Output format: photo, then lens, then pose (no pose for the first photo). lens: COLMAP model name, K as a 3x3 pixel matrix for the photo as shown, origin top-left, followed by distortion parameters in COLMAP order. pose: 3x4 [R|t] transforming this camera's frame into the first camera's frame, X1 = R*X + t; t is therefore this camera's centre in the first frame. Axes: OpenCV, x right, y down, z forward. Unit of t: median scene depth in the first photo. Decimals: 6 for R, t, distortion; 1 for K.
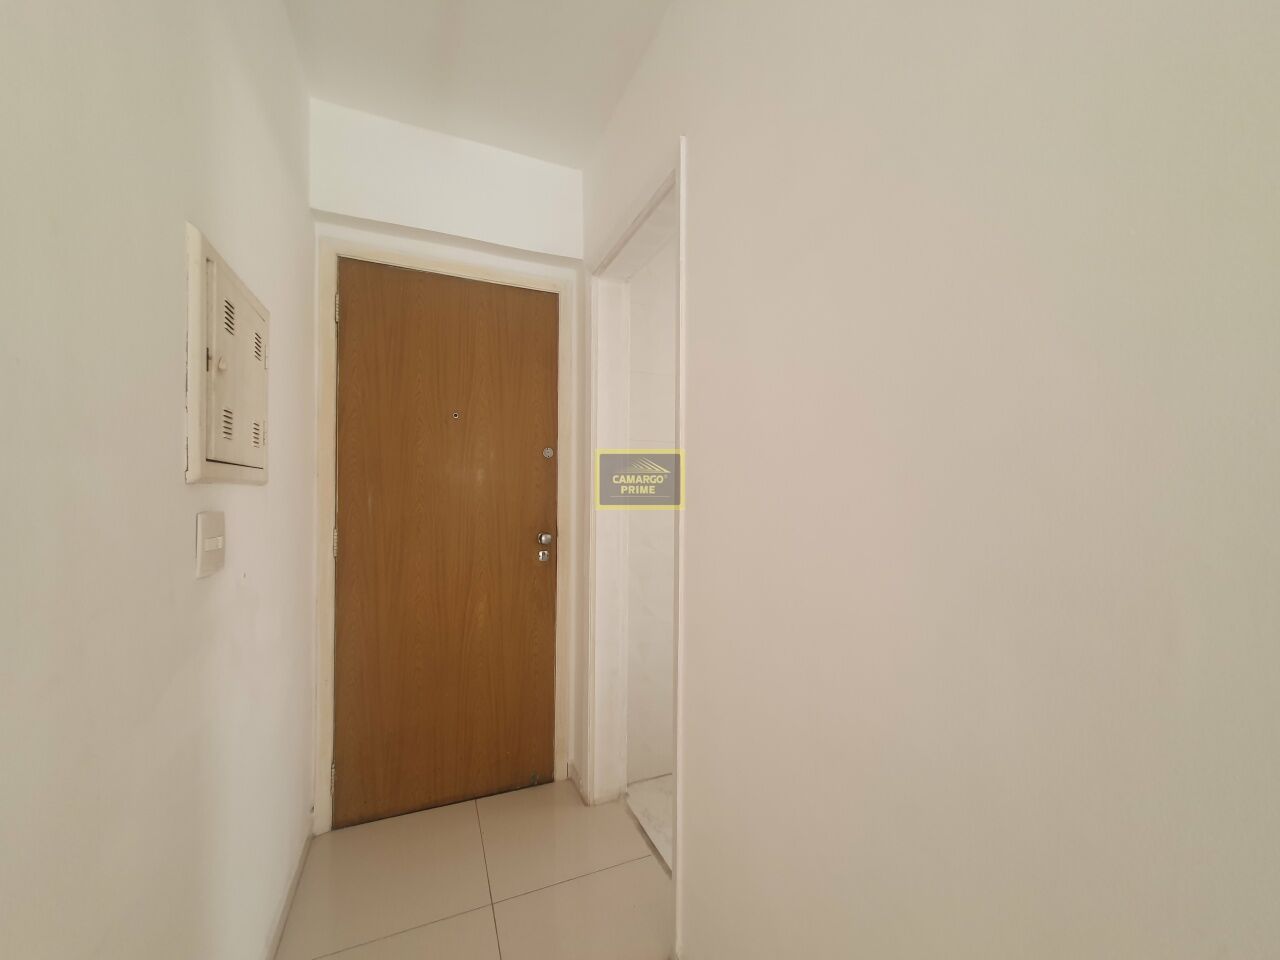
lens RADIAL K [[505.9, 0, 640.5], [0, 505.9, 494.2], [0, 0, 1]] dist [0.010230, -0.000064]
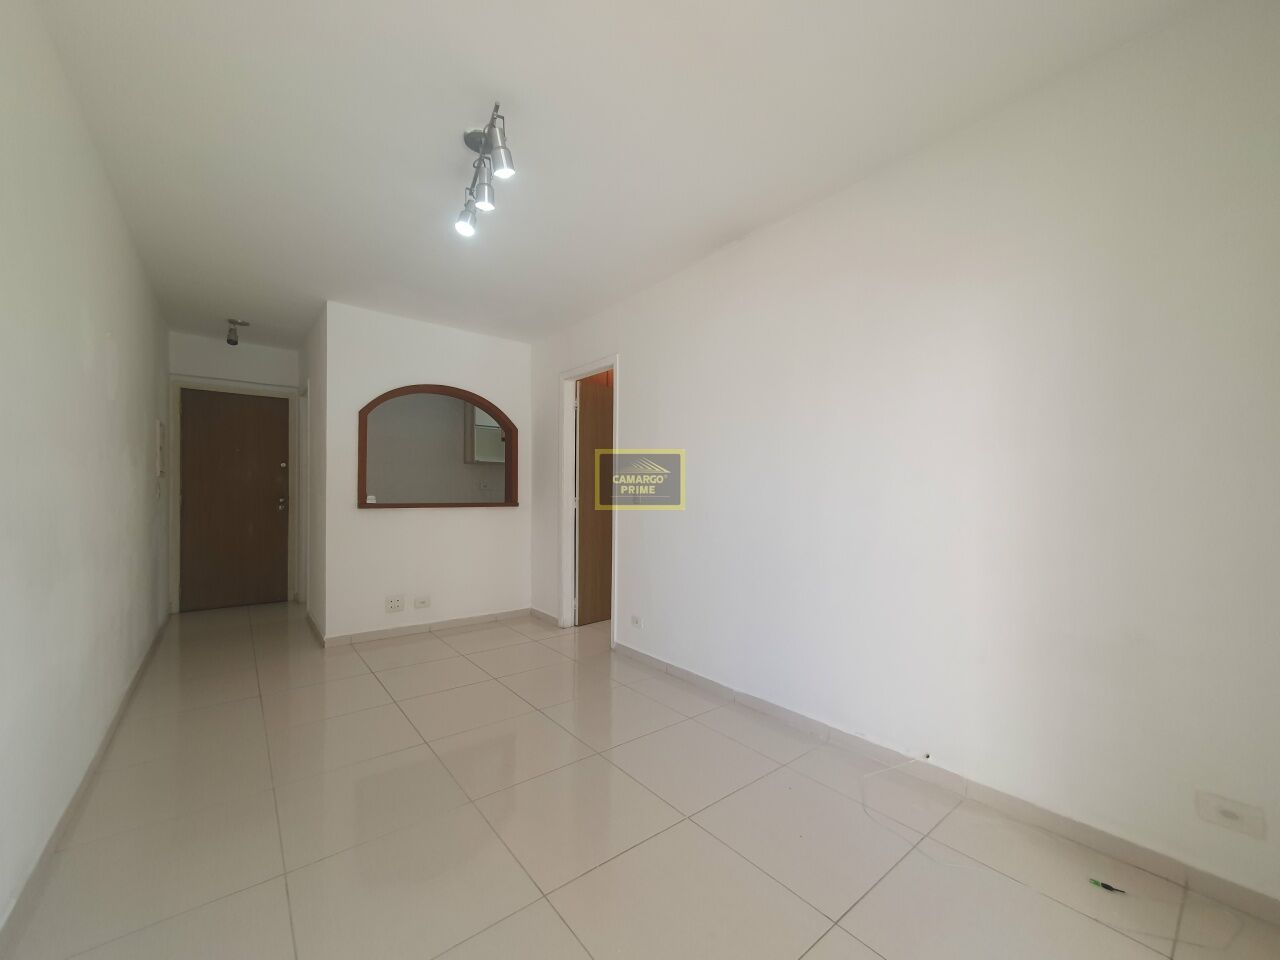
lens RADIAL K [[505.9, 0, 640.5], [0, 505.9, 494.2], [0, 0, 1]] dist [0.010230, -0.000064]
pose [[0.964081, -0.002034, 0.265601, 0.849207], [0.000080, 0.999973, 0.007367, 0.042079], [-0.265609, -0.007082, 0.964055, -1.867434]]
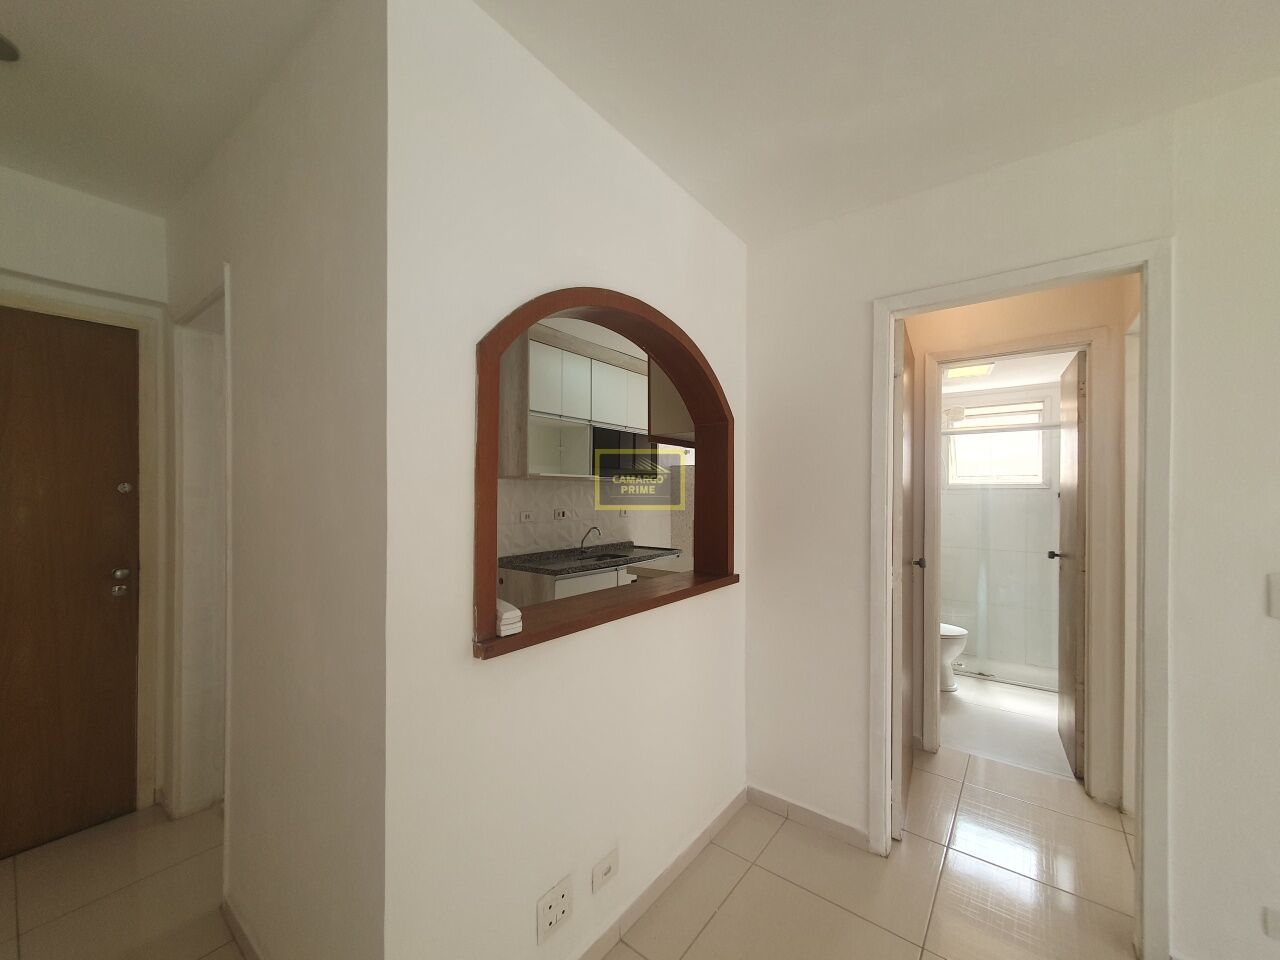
lens RADIAL K [[505.9, 0, 640.5], [0, 505.9, 494.2], [0, 0, 1]] dist [0.010230, -0.000064]
pose [[0.877550, -0.005713, 0.479451, 0.239618], [0.001417, 0.999956, 0.009321, -0.080575], [-0.479483, -0.007500, 0.877519, -0.400563]]
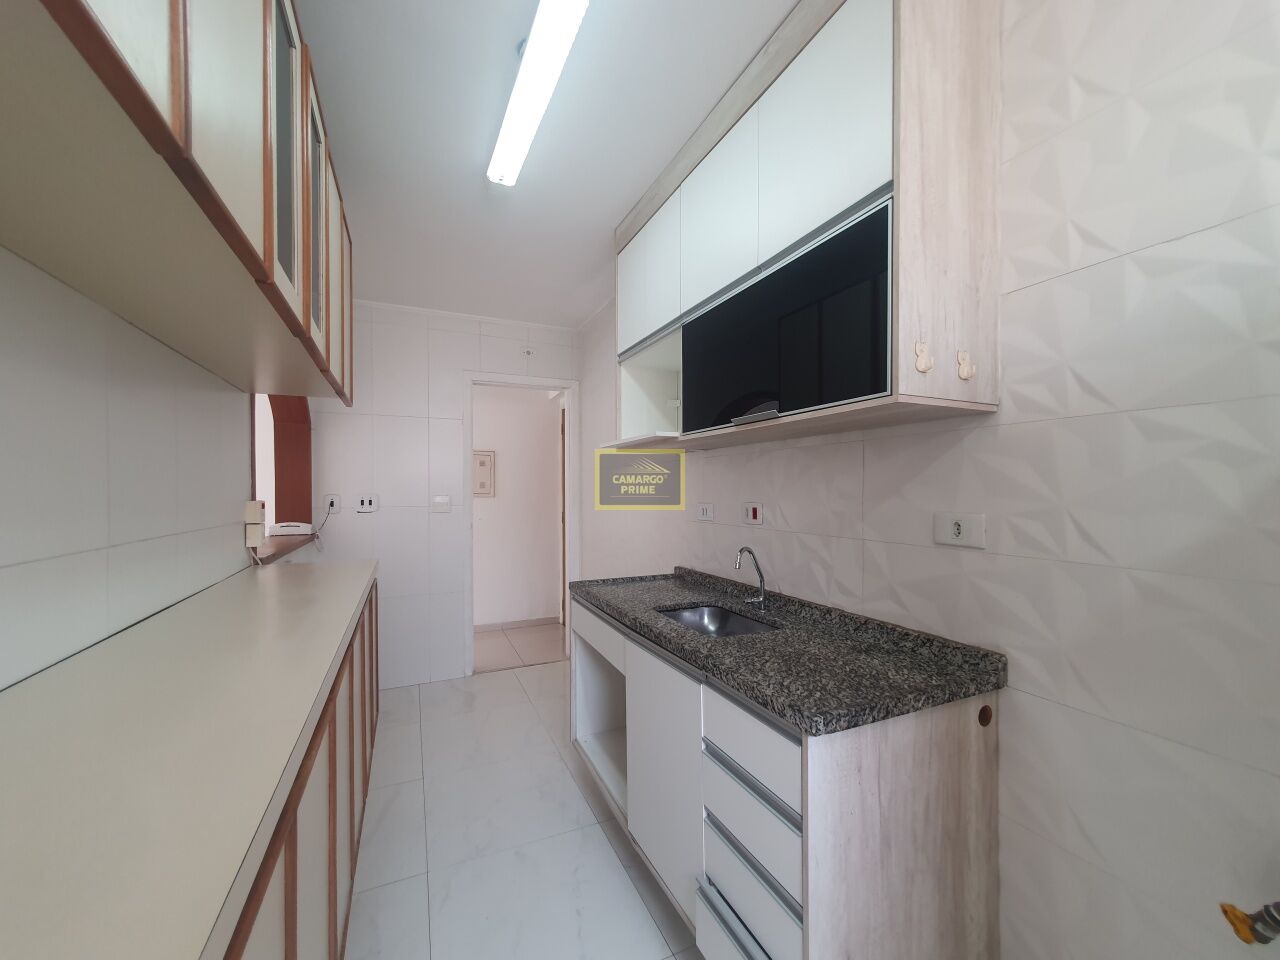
lens RADIAL K [[505.9, 0, 640.5], [0, 505.9, 494.2], [0, 0, 1]] dist [0.010230, -0.000064]
pose [[0.024031, -0.000207, -0.999711, 1.847031], [0.002951, 0.999996, -0.000136, -0.021489], [0.999707, -0.002947, 0.024031, 1.224859]]
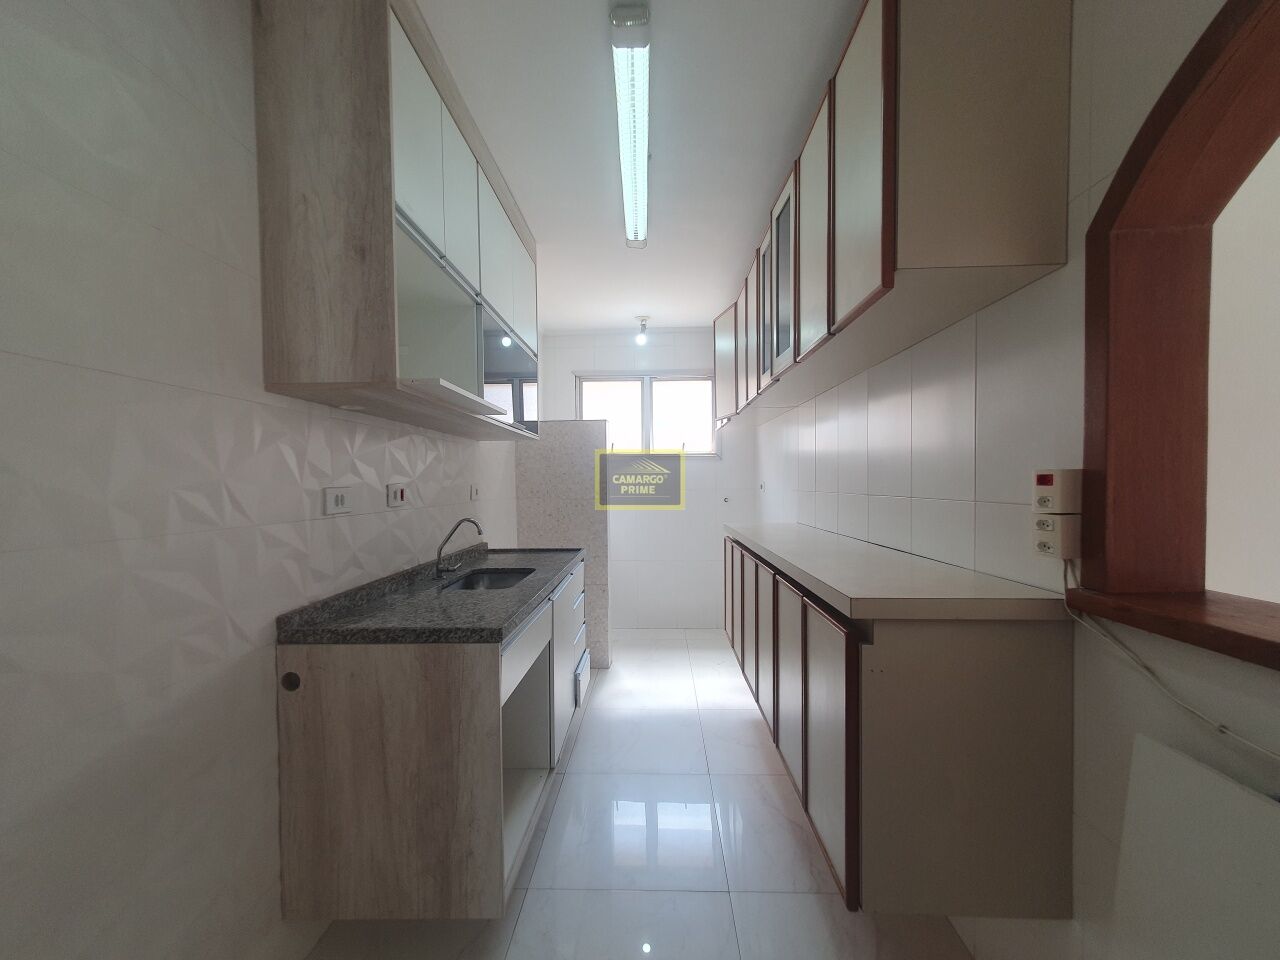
lens RADIAL K [[505.9, 0, 640.5], [0, 505.9, 494.2], [0, 0, 1]] dist [0.010230, -0.000064]
pose [[0.431951, -0.033007, 0.901293, 0.283802], [0.012210, 0.999453, 0.030750, -0.009425], [-0.901814, -0.002278, 0.432118, 0.684905]]
